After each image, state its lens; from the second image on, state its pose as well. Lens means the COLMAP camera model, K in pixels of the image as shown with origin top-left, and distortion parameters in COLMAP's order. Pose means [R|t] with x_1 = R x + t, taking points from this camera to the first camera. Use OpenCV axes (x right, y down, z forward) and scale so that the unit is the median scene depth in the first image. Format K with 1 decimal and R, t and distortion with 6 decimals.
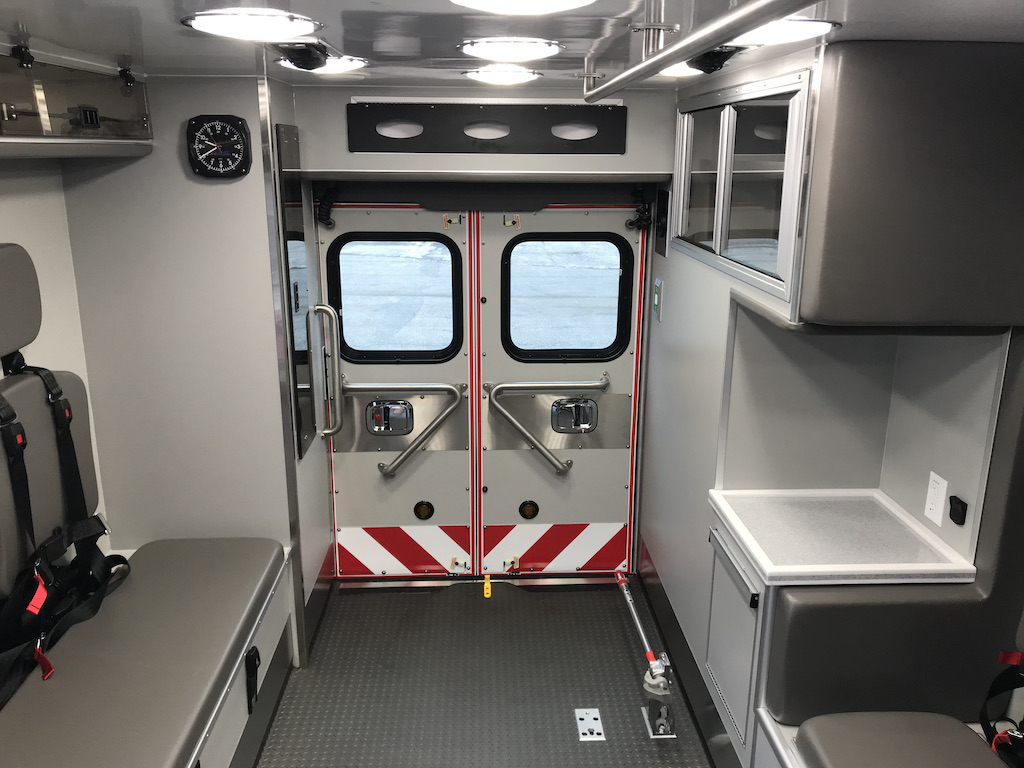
lens RADIAL K [[842.6, 0, 510.4], [0, 842.6, 387.4], [0, 0, 1]] dist [0.017679, -0.014085]
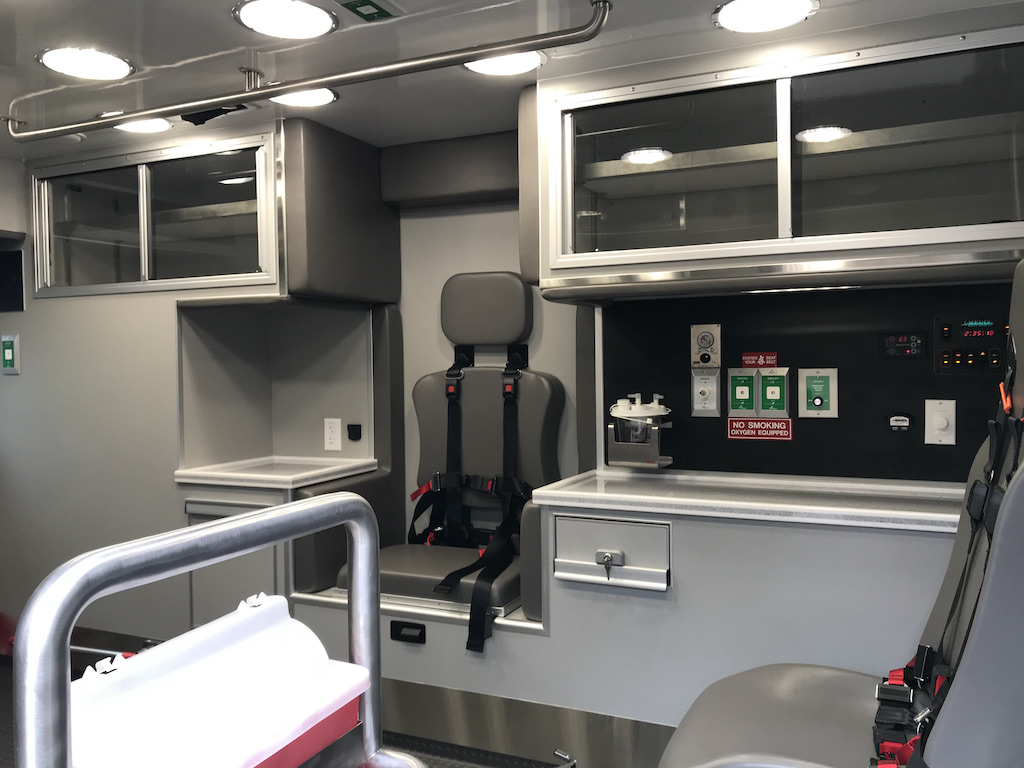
lens RADIAL K [[842.6, 0, 512.1], [0, 842.6, 383.2], [0, 0, 1]] dist [0.017679, -0.014085]
pose [[0.452461, -0.034101, 0.891132, -0.654866], [0.252959, 0.963133, -0.091580, 0.250029], [-0.855155, 0.266856, 0.444406, 0.033378]]
